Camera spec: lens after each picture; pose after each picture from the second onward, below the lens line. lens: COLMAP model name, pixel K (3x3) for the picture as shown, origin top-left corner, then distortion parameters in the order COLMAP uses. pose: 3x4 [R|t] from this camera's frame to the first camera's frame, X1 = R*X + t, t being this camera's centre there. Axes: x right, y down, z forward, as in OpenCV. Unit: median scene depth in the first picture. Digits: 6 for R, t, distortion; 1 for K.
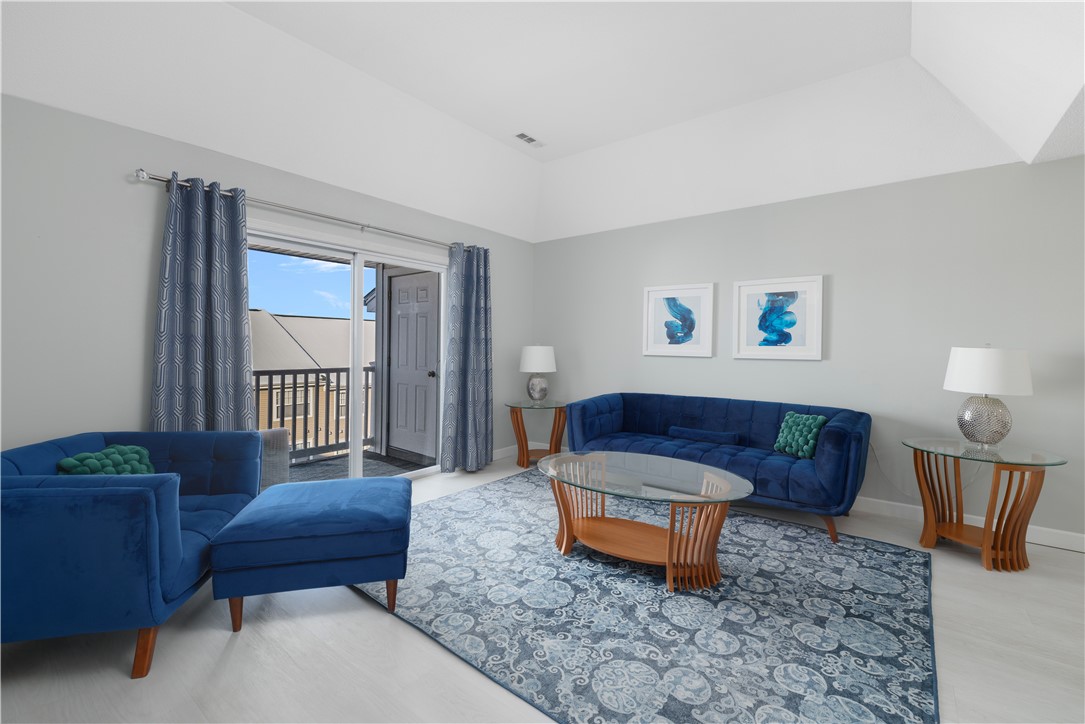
lens RADIAL K [[468.4, 0, 539.3], [0, 468.4, 346.6], [0, 0, 1]] dist [-0.000404, 0.000244]
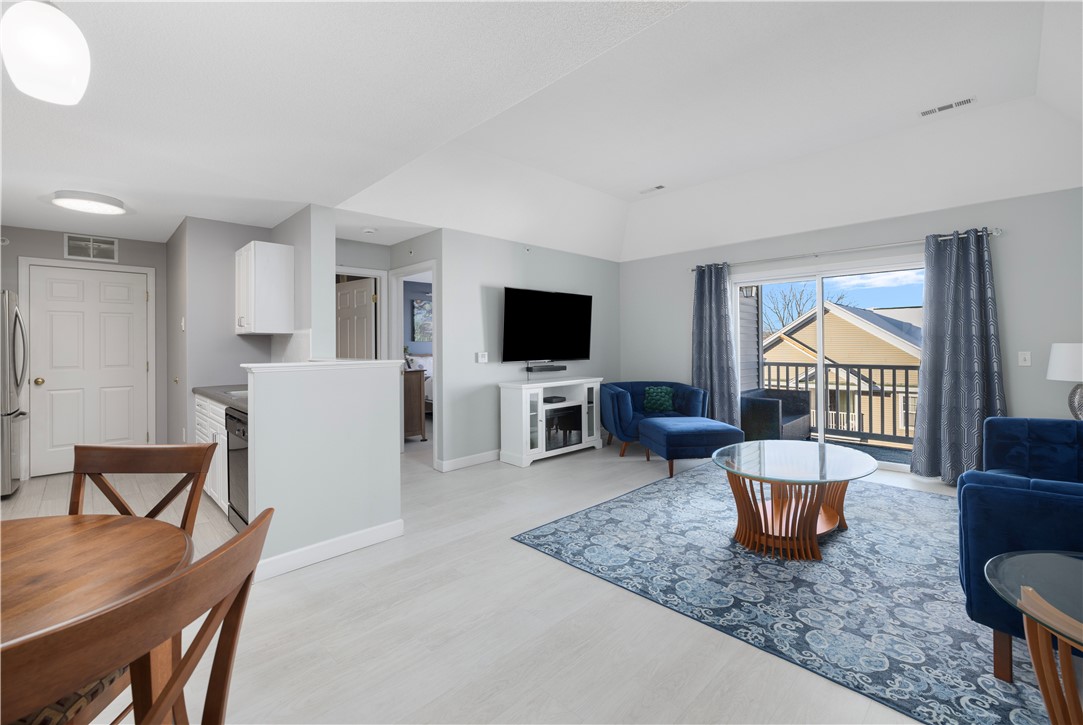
lens RADIAL K [[467.5, 0, 538.3], [0, 467.5, 347.1], [0, 0, 1]] dist [-0.000404, 0.000244]
pose [[-0.133585, -0.003697, -0.991031, 1.636099], [0.008143, 0.999955, -0.004828, -0.000345], [0.991004, -0.008714, -0.133548, 0.639698]]
